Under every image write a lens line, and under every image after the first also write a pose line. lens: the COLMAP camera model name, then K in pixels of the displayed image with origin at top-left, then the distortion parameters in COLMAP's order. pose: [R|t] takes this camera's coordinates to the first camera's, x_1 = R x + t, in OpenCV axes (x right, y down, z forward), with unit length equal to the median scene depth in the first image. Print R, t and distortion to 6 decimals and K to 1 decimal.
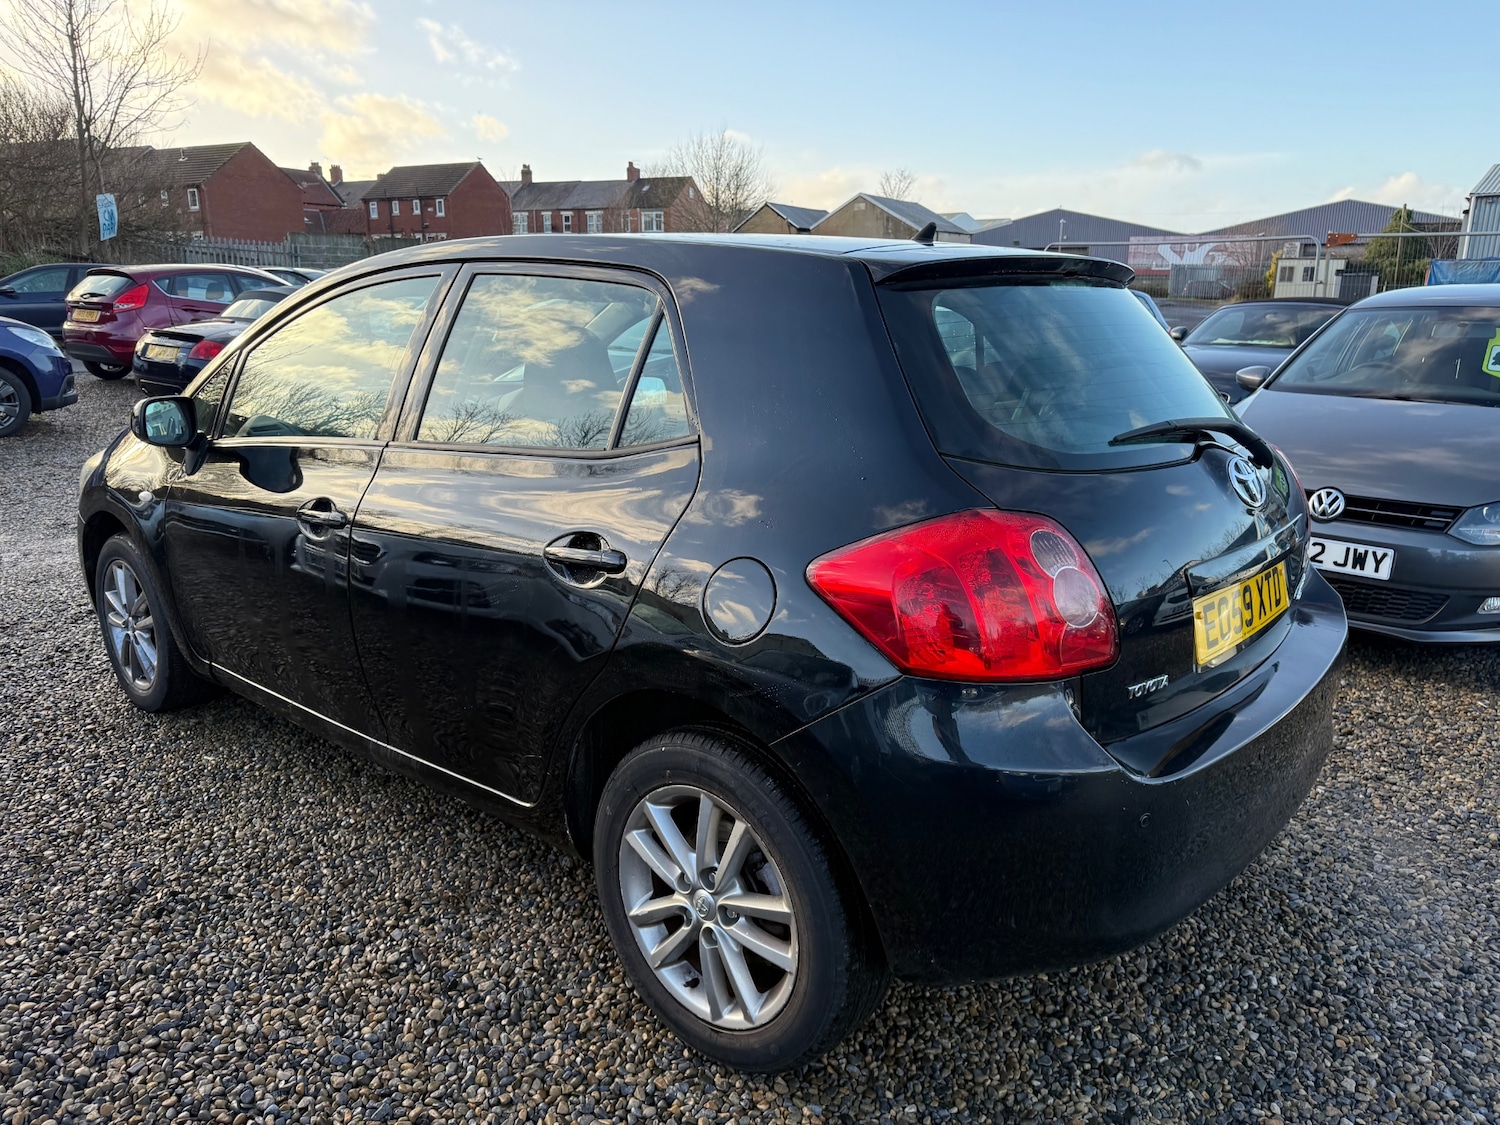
lens RADIAL K [[1043.0, 0, 750.0], [0, 1043.0, 562.5], [0, 0, 1]] dist [0.004388, -0.004004]
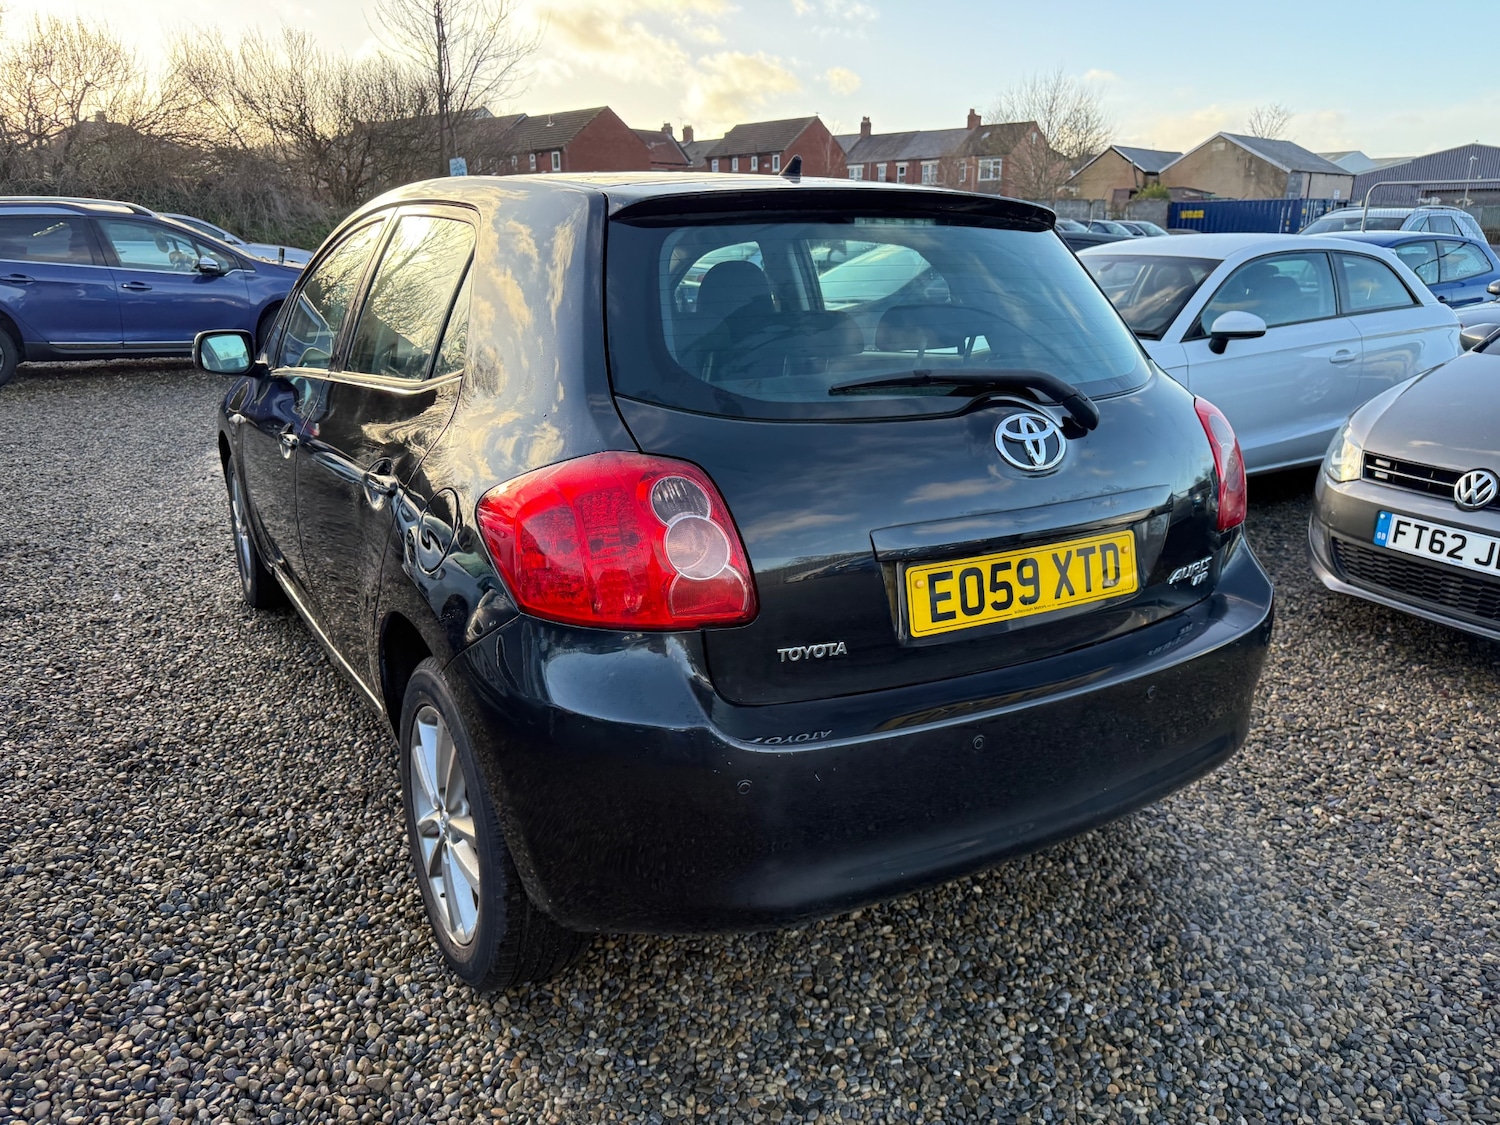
lens RADIAL K [[1042.7, 0, 757.9], [0, 1042.7, 561.0], [0, 0, 1]] dist [0.005928, -0.006614]
pose [[0.956705, 0.078309, -0.280327, 0.442583], [-0.066909, 0.996504, 0.050026, -0.004223], [0.283265, -0.029104, 0.958600, 0.079898]]
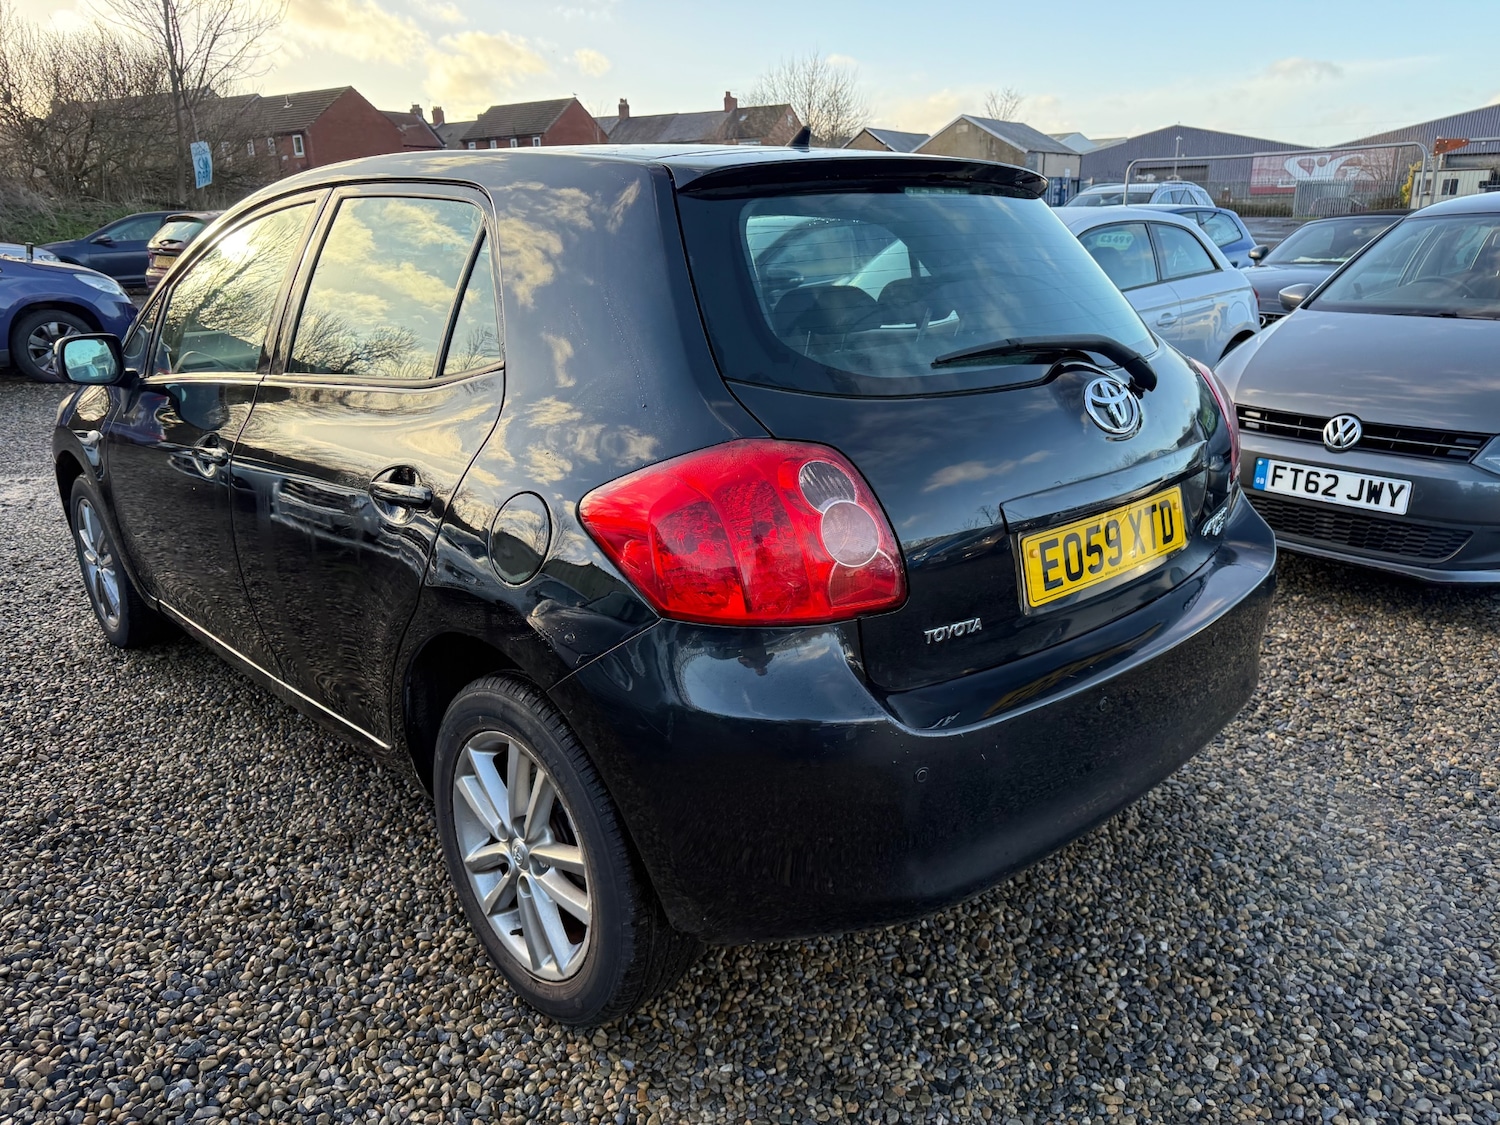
lens RADIAL K [[1042.7, 0, 757.9], [0, 1042.7, 561.0], [0, 0, 1]] dist [0.005928, -0.006614]
pose [[0.996158, 0.000668, -0.087568, 0.218114], [0.004446, 0.998296, 0.058190, 0.002428], [0.087457, -0.058355, 0.994458, 0.062877]]
